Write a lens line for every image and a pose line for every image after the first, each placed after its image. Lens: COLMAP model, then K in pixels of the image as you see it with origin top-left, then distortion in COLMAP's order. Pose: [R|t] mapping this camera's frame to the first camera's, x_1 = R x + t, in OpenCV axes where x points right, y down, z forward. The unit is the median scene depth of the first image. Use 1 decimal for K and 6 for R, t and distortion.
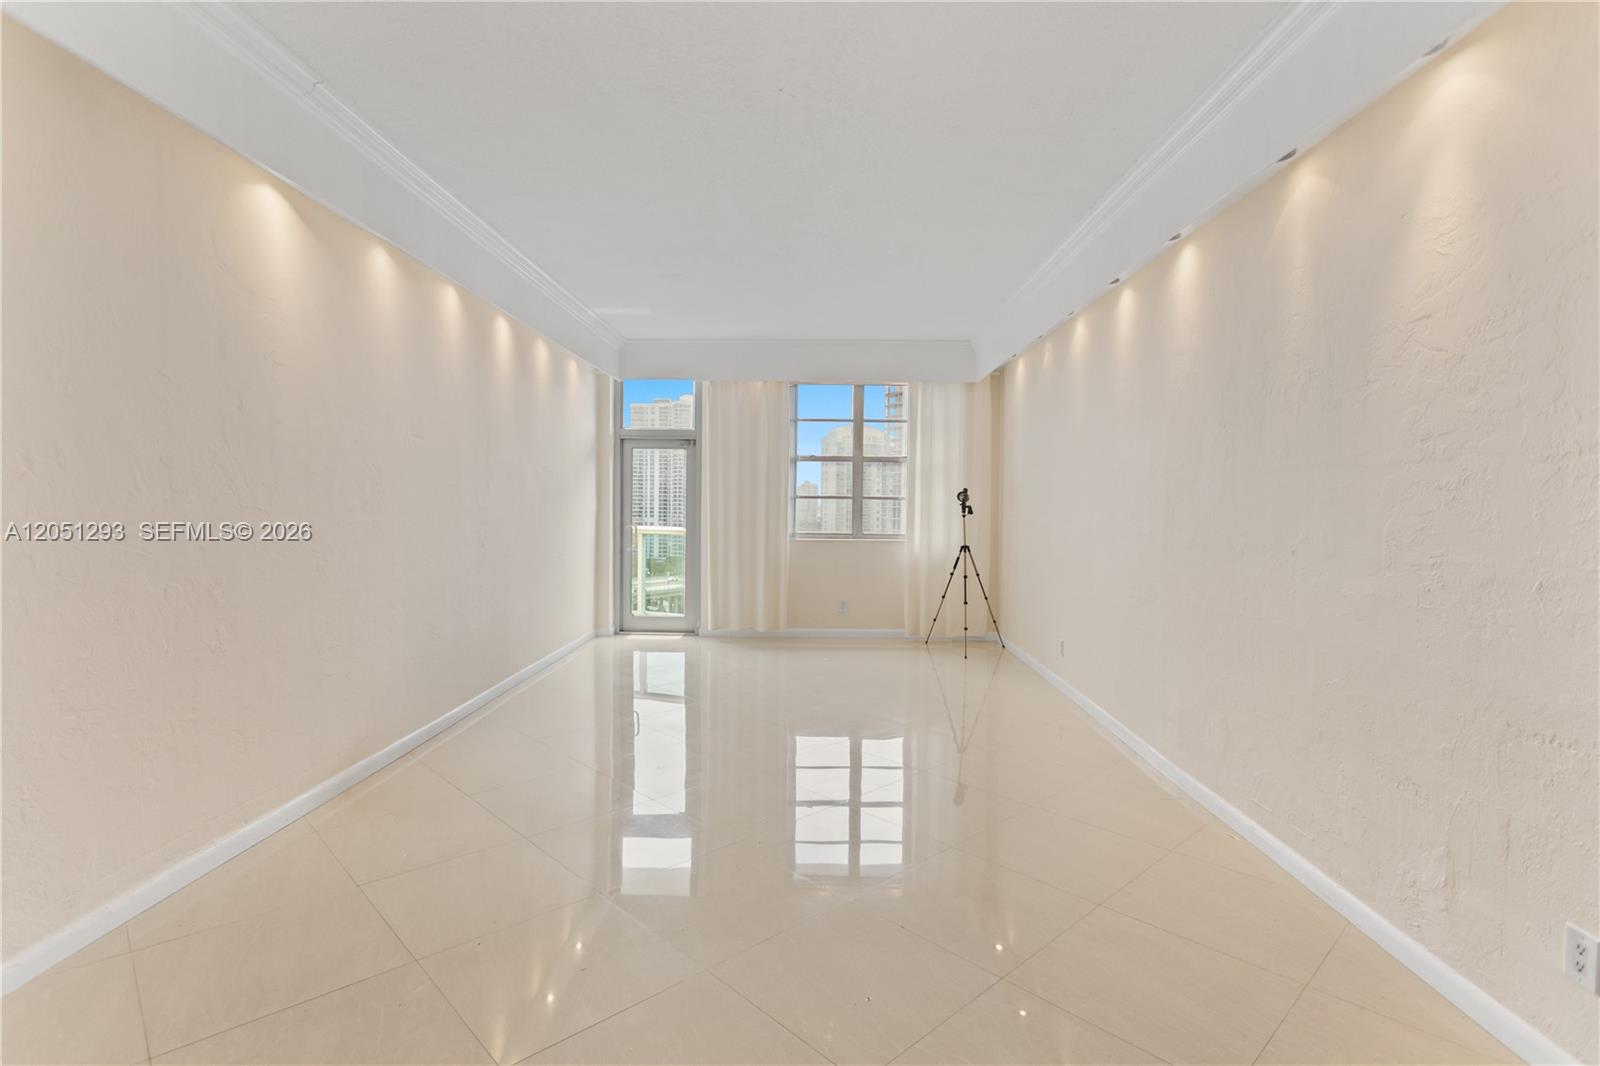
lens RADIAL K [[785.8, 0, 790.4], [0, 785.8, 522.0], [0, 0, 1]] dist [0.005625, 0.000558]
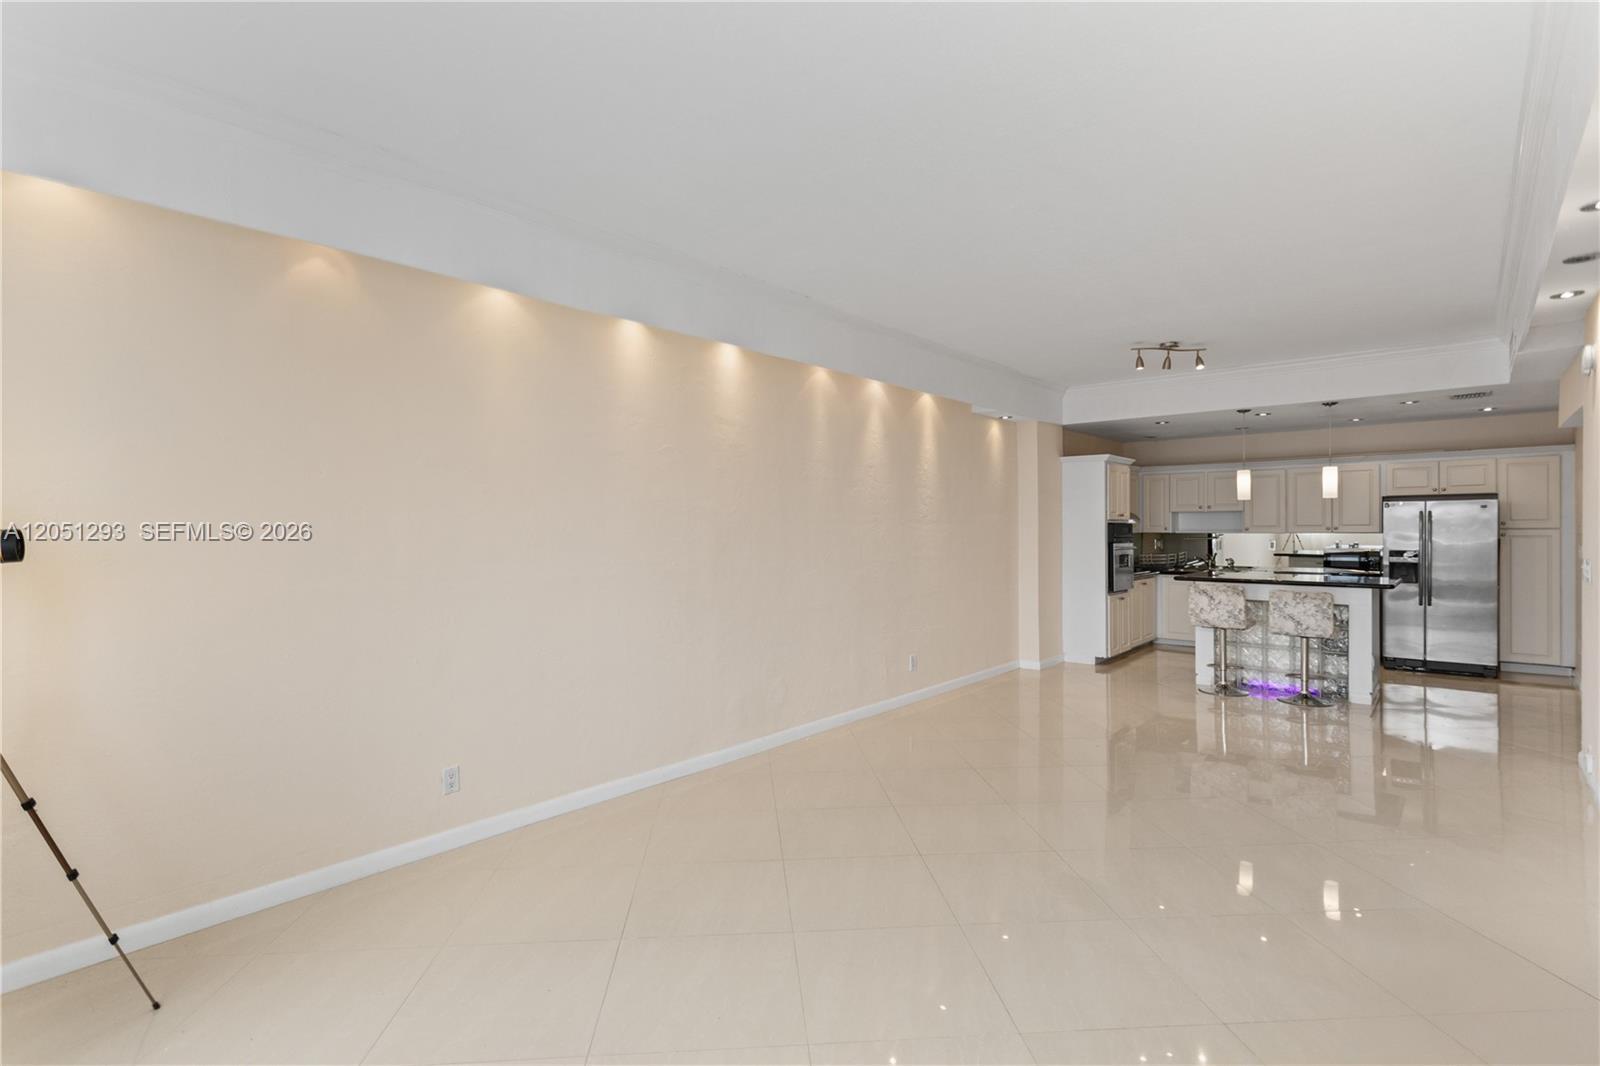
lens RADIAL K [[785.8, 0, 788.9], [0, 785.8, 531.5], [0, 0, 1]] dist [0.005625, 0.000558]
pose [[-0.768371, -0.007586, 0.639959, -0.198685], [0.015291, 0.999427, 0.030206, -0.036566], [-0.639822, 0.032995, -0.767815, 0.946224]]
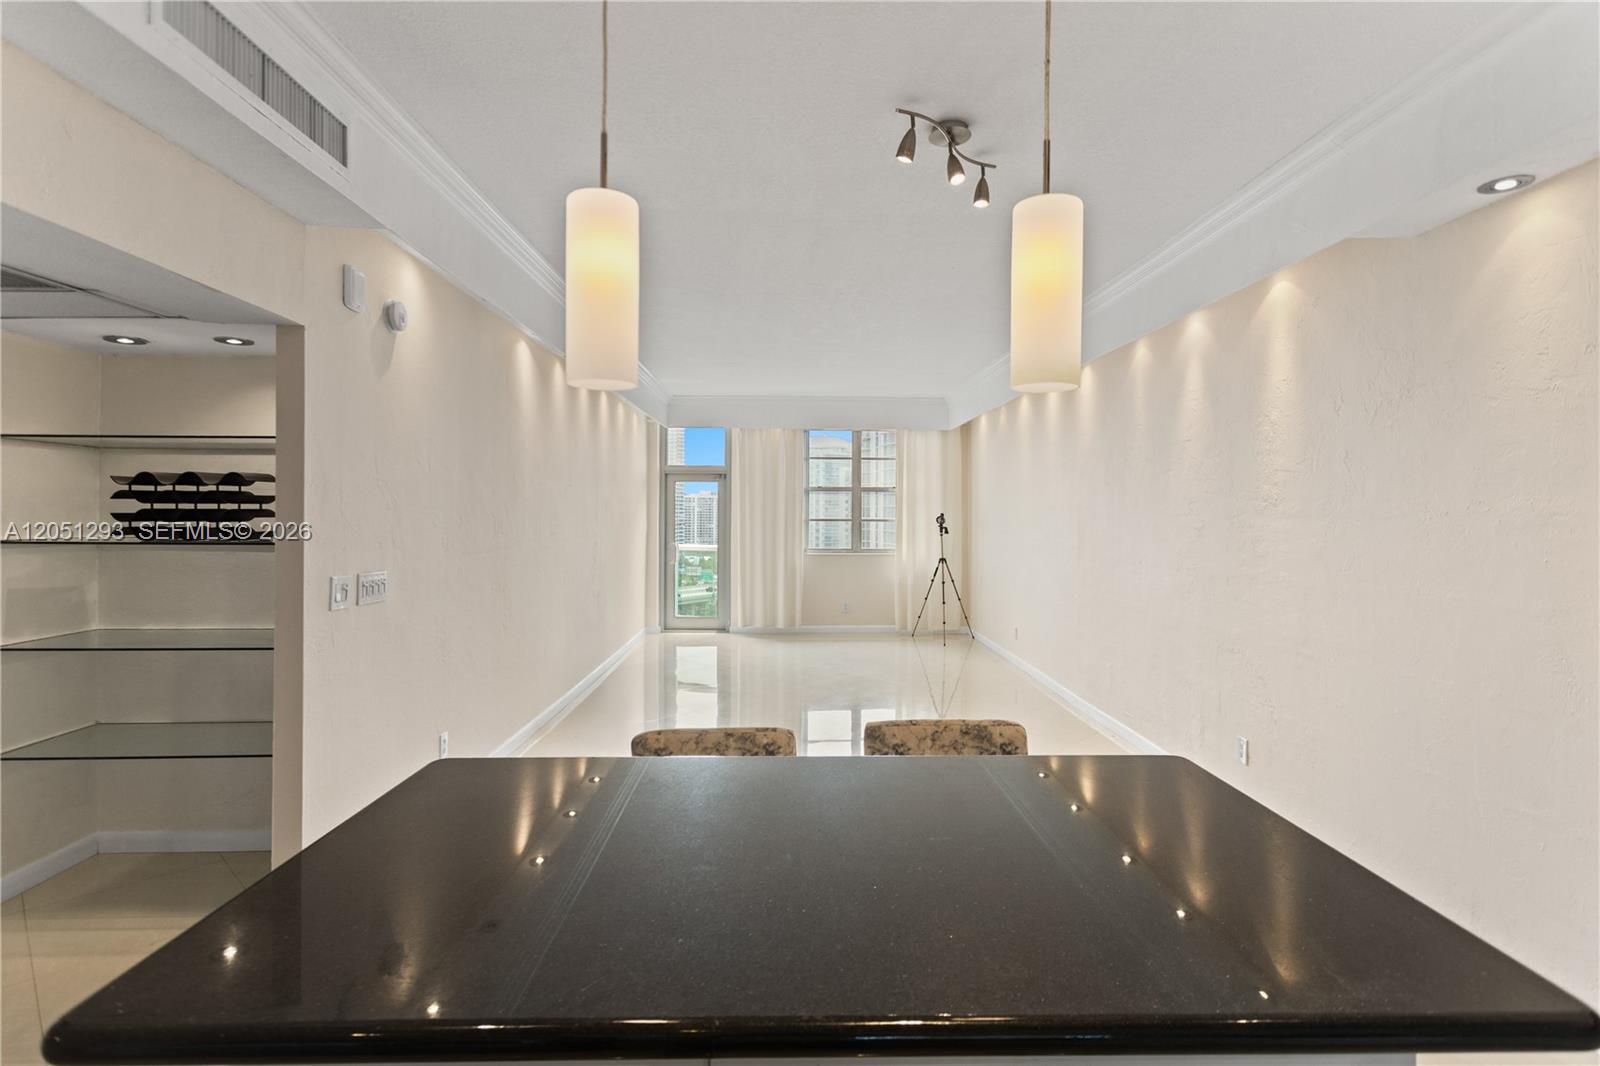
lens RADIAL K [[785.8, 0, 799.4], [0, 785.8, 505.9], [0, 0, 1]] dist [0.005625, 0.000558]
pose [[0.998631, -0.003933, 0.052157, -0.072664], [0.005745, 0.999383, -0.034649, -0.011183], [-0.051989, 0.034901, 0.998038, -0.253486]]
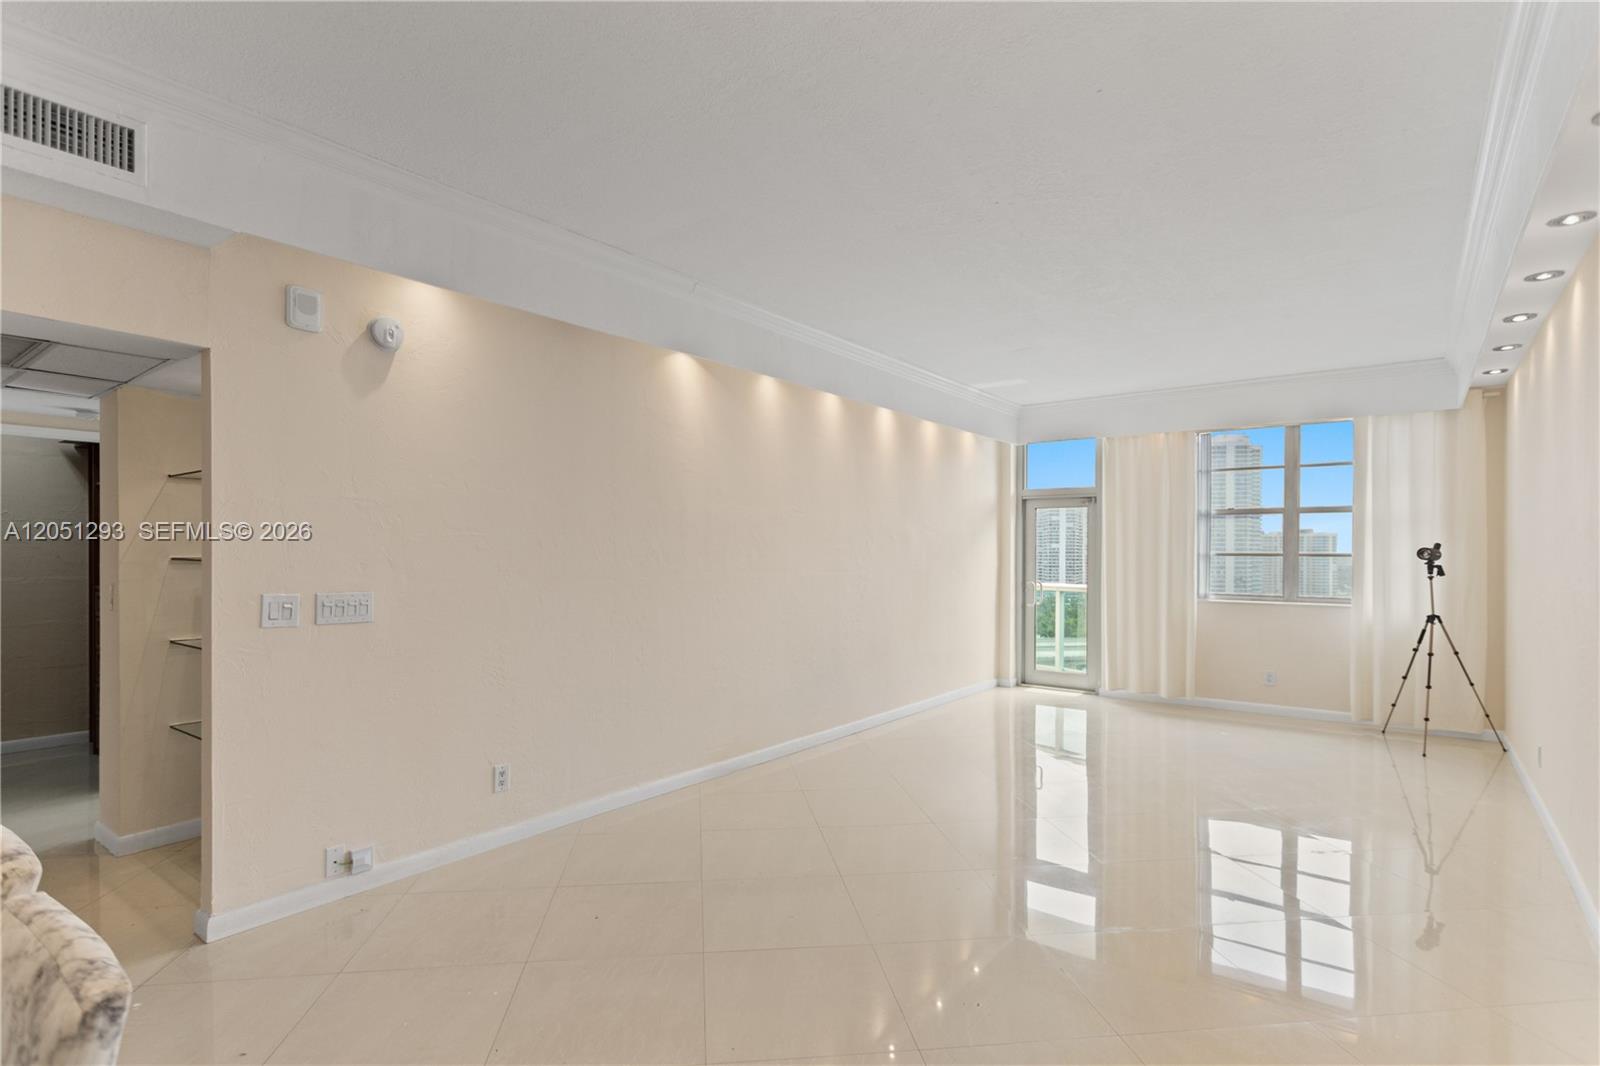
lens RADIAL K [[785.8, 0, 786.9], [0, 785.8, 559.5], [0, 0, 1]] dist [0.005625, 0.000558]
pose [[0.809771, 0.000321, -0.586746, 0.149638], [-0.011925, 0.999802, -0.015911, -0.005650], [0.586624, 0.019881, 0.809615, -0.032265]]
